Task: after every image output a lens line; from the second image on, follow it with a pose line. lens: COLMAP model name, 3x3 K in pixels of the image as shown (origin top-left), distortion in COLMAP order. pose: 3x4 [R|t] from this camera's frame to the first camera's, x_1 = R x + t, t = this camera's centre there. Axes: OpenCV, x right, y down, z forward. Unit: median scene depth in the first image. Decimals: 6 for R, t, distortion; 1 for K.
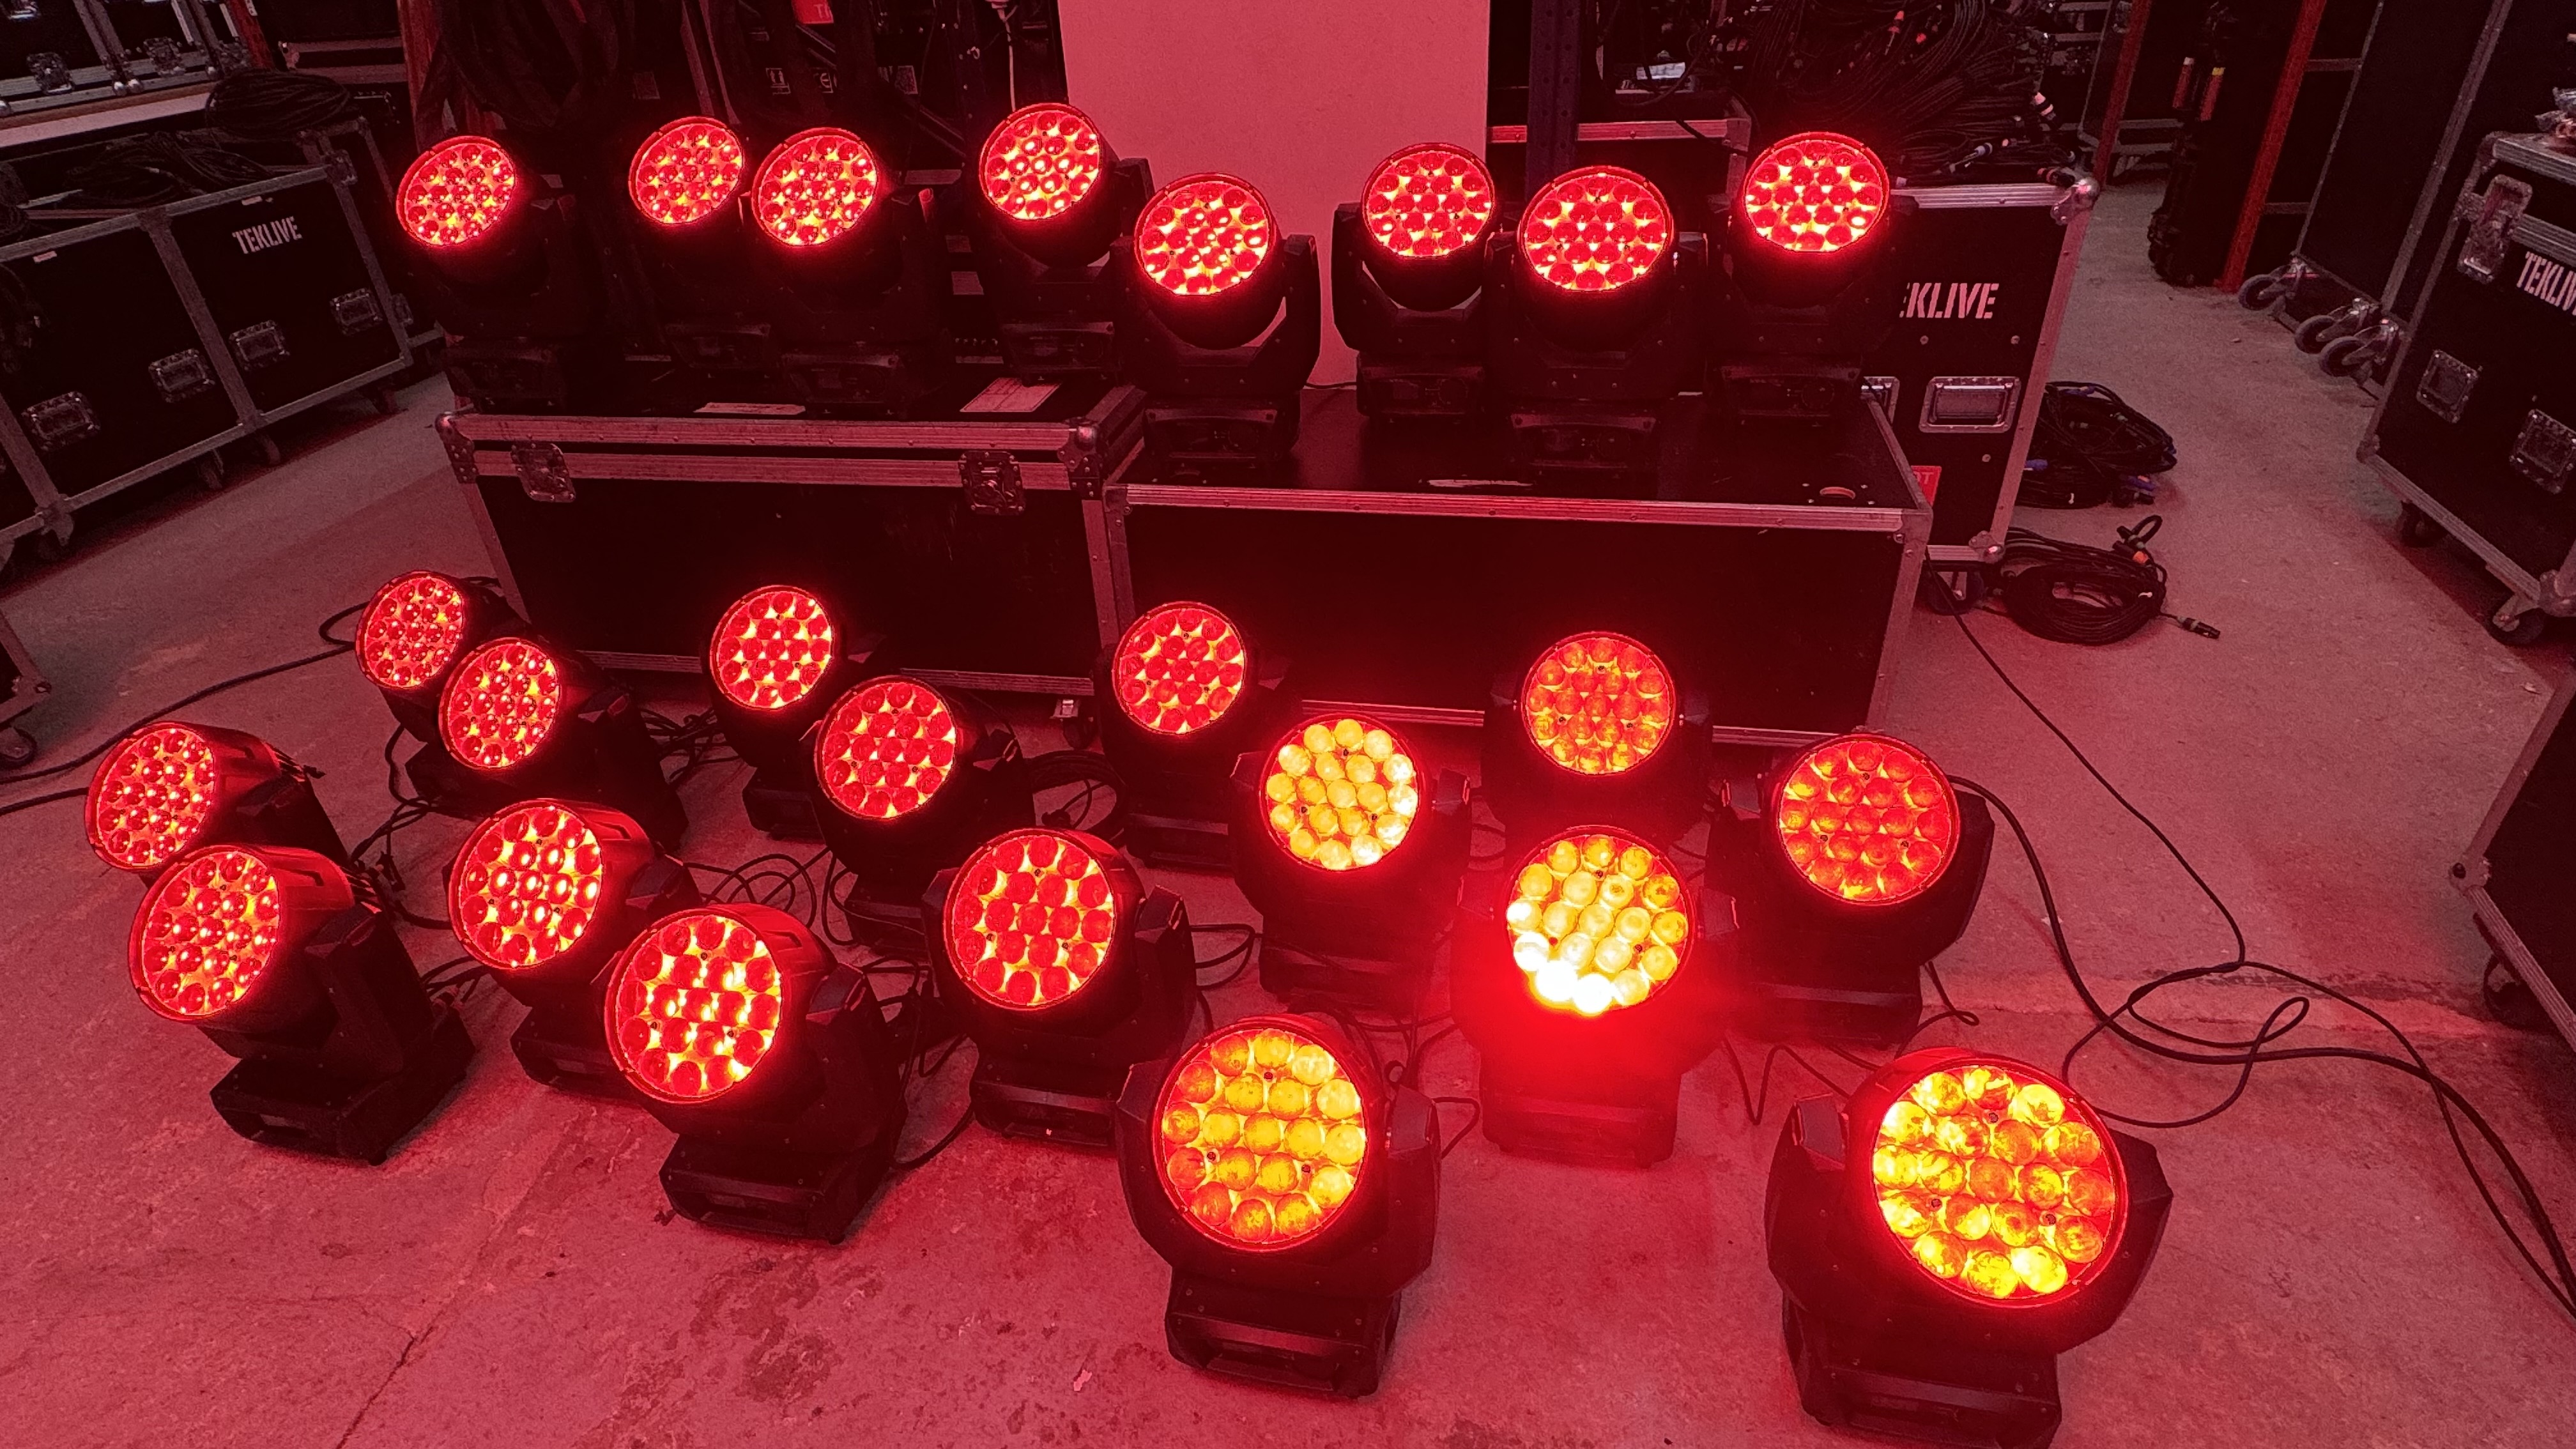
lens RADIAL K [[1330.9, 0, 1277.7], [0, 1330.9, 727.4], [0, 0, 1]] dist [0.000373, -0.003084]
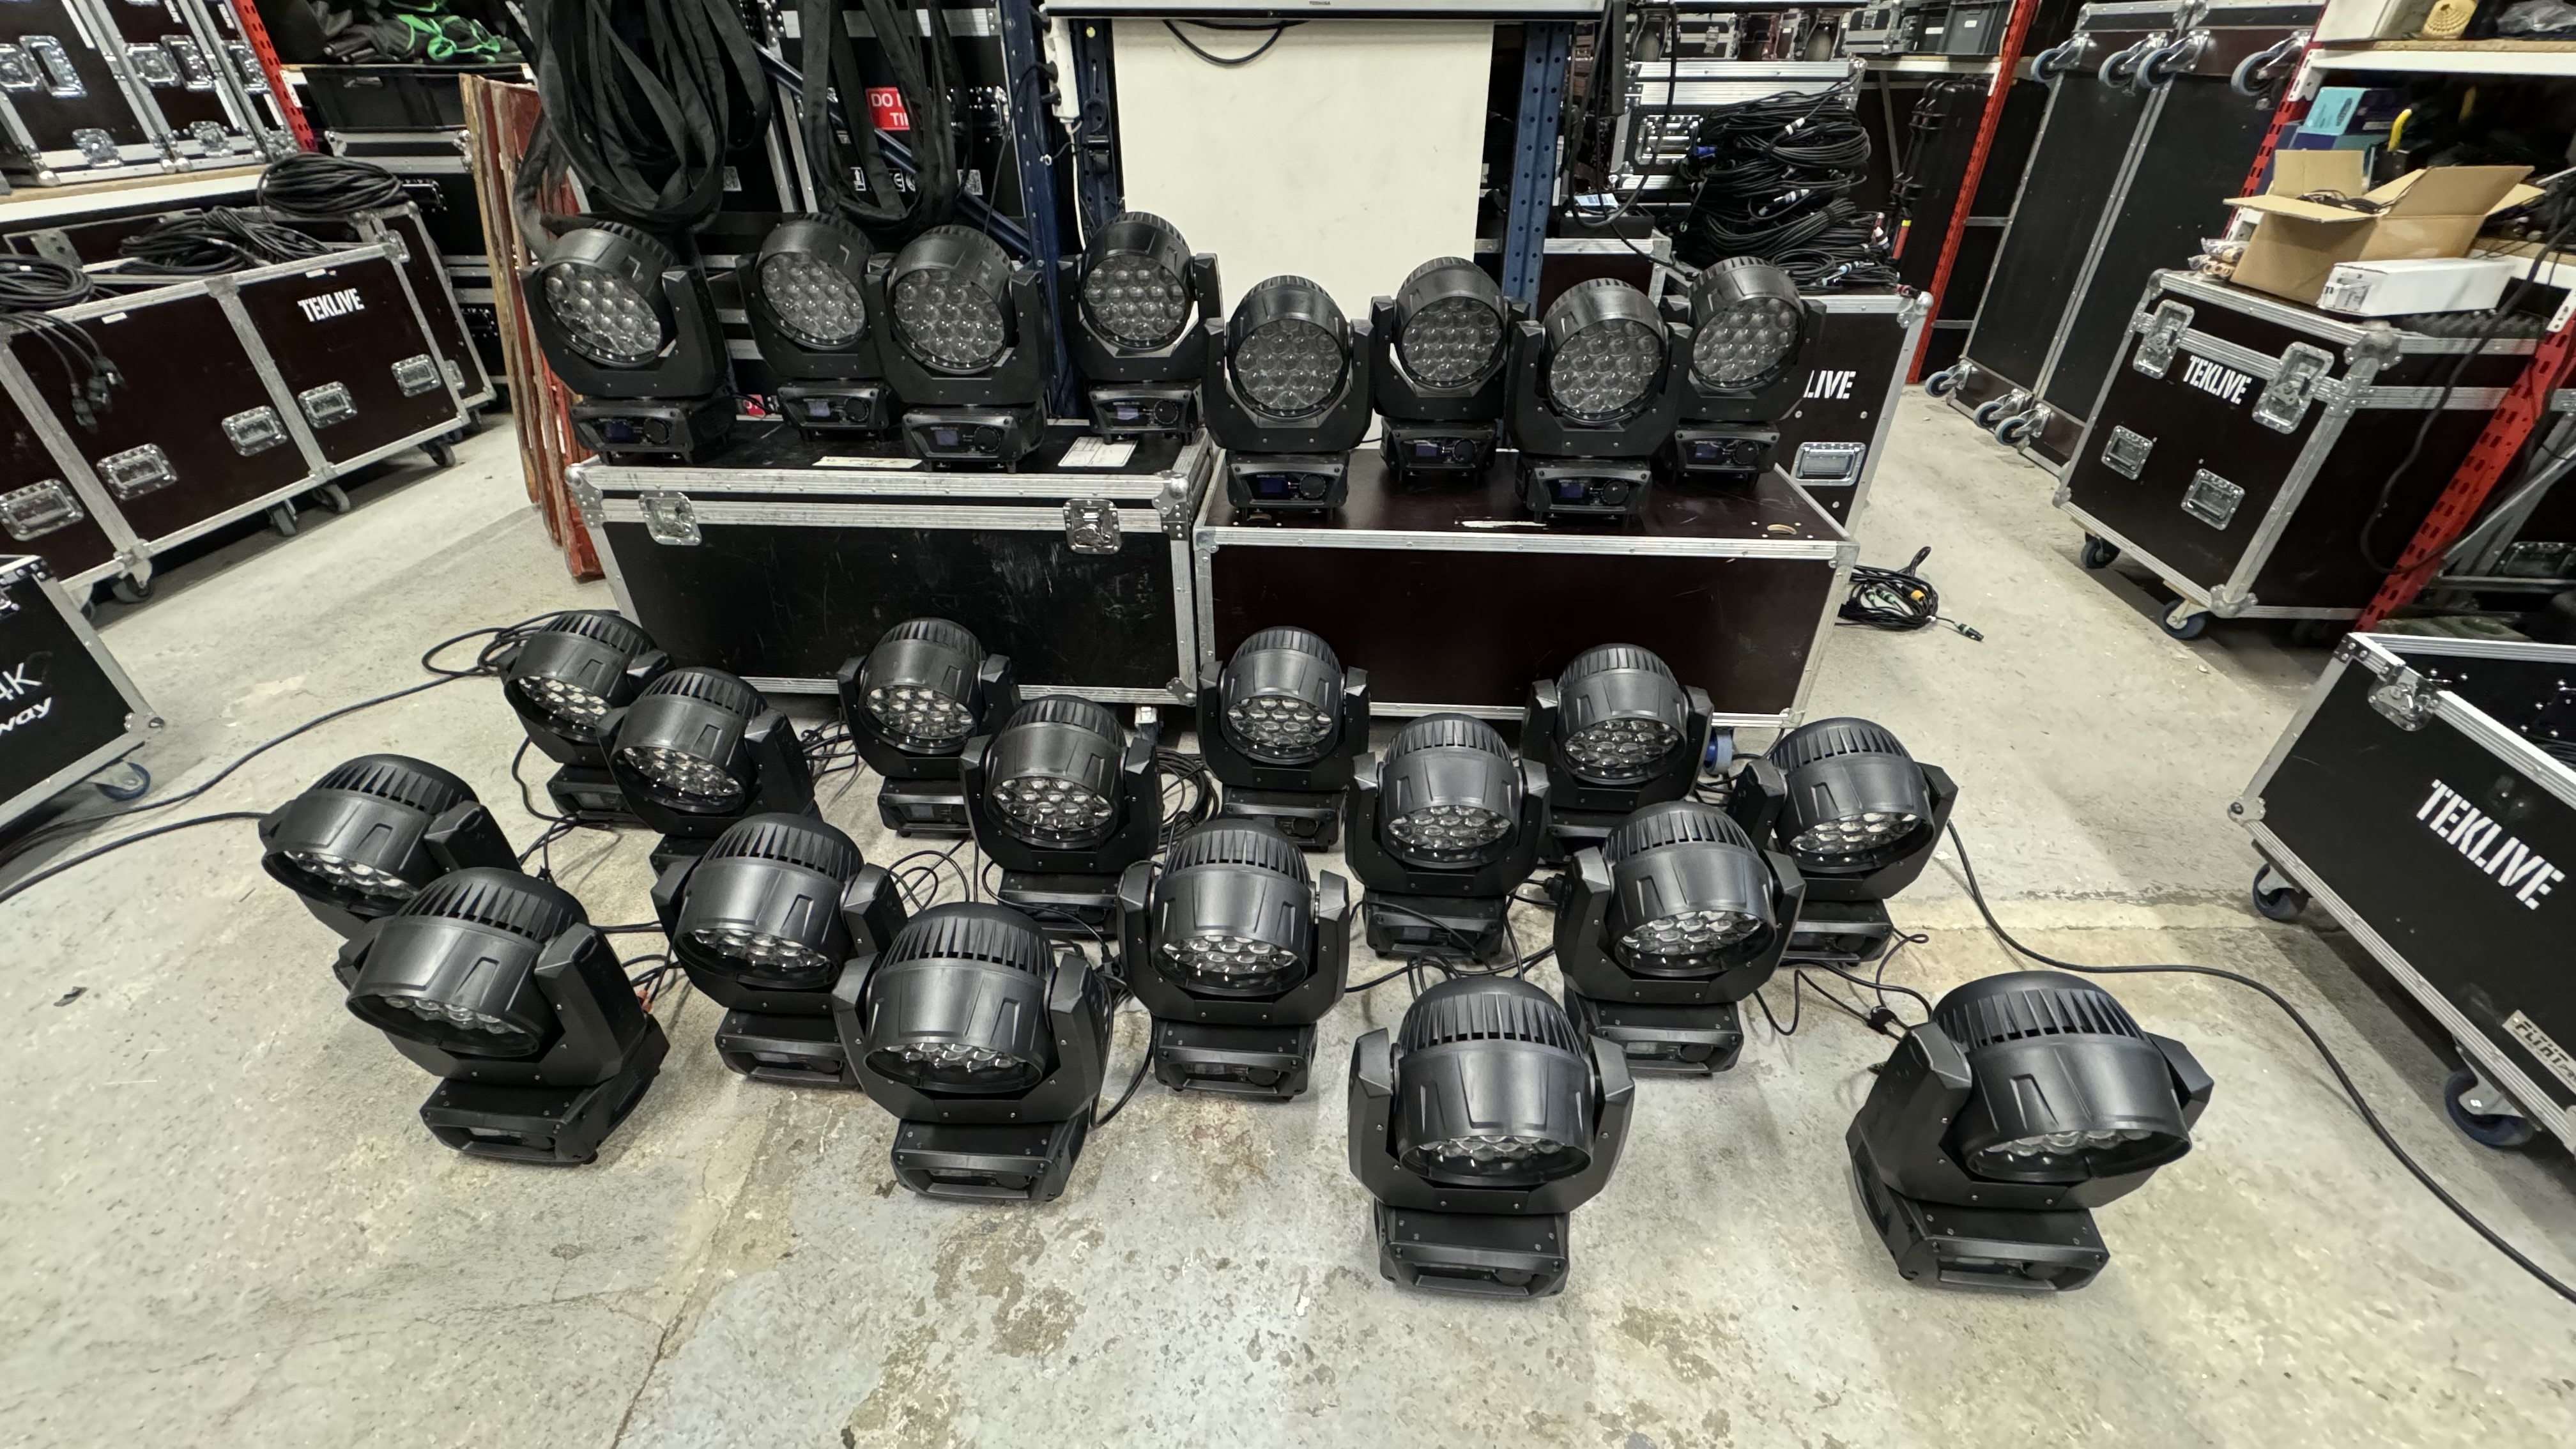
lens RADIAL K [[1008.4, 0, 1285.3], [0, 1008.4, 722.4], [0, 0, 1]] dist [-0.002493, -0.000106]
pose [[0.989767, -0.030979, 0.139289, -0.186565], [0.029111, 0.999457, 0.015431, -0.020738], [-0.139691, -0.011218, 0.990132, 0.097956]]
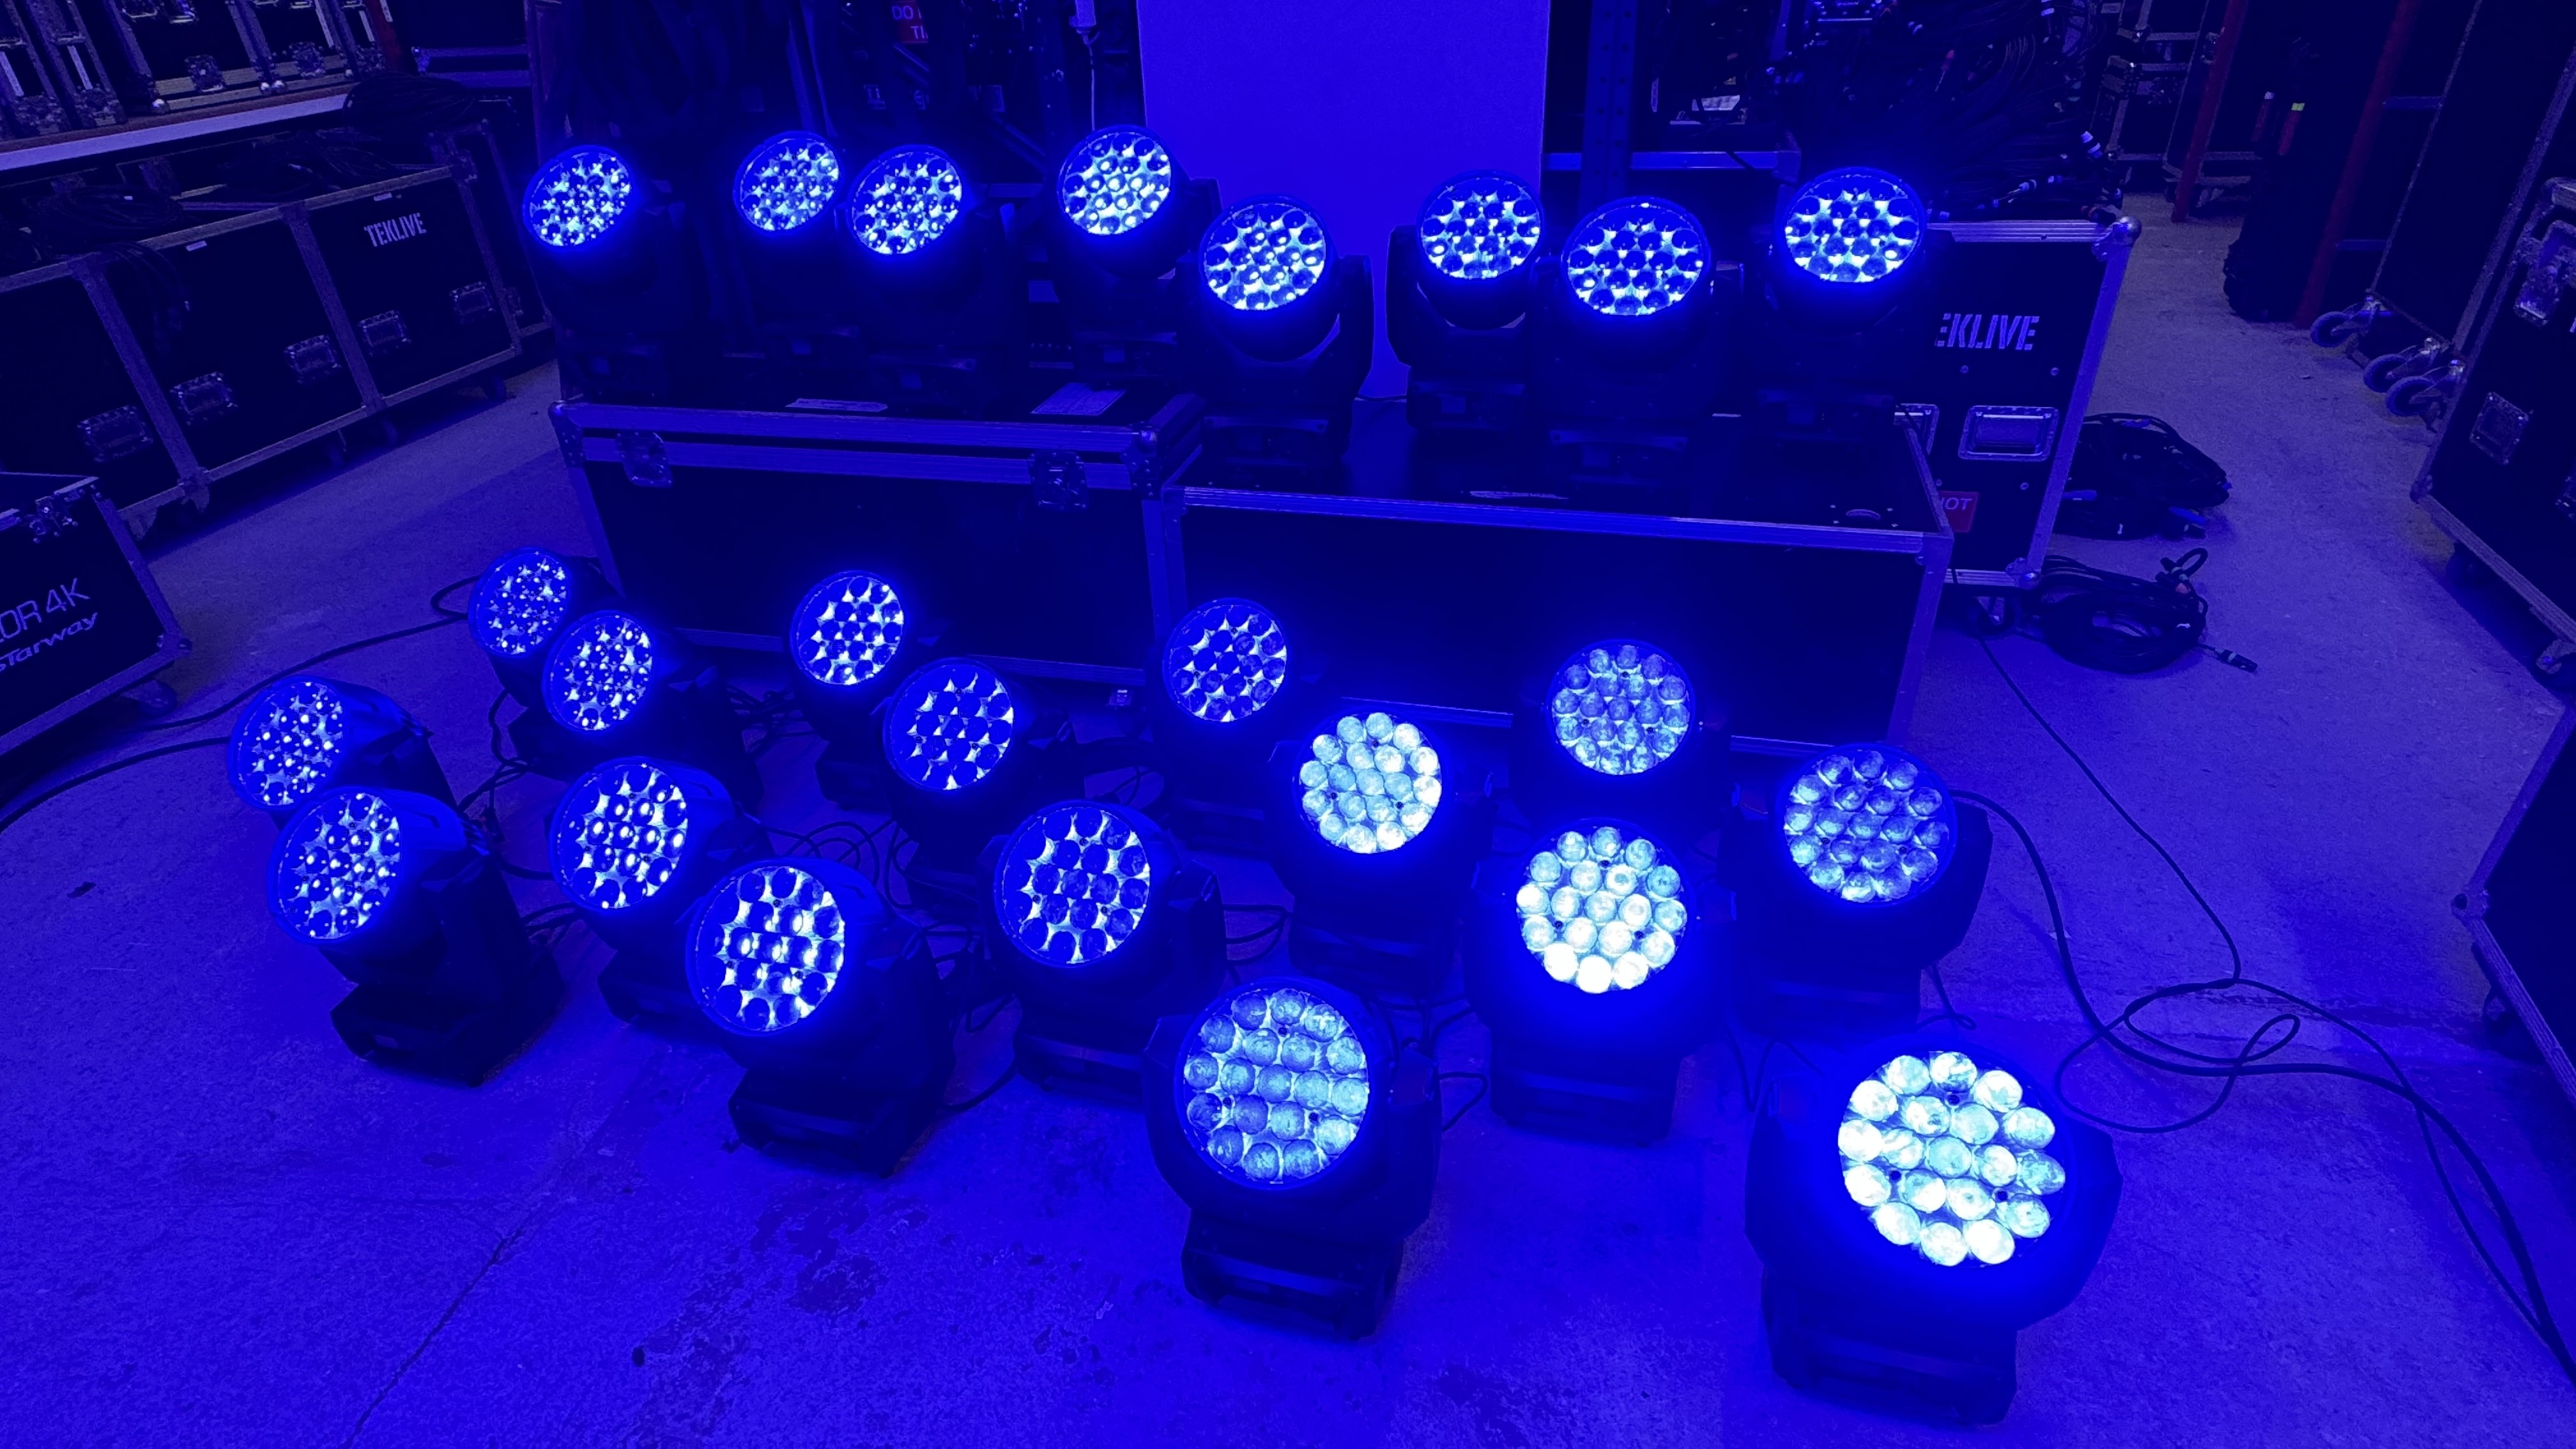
lens RADIAL K [[1330.9, 0, 1281.3], [0, 1330.9, 730.0], [0, 0, 1]] dist [0.000373, -0.003084]
pose [[0.998256, 0.038057, -0.045126, 0.019505], [-0.038264, 0.999261, -0.003743, 0.012333], [0.044950, 0.005463, 0.998974, -0.054078]]
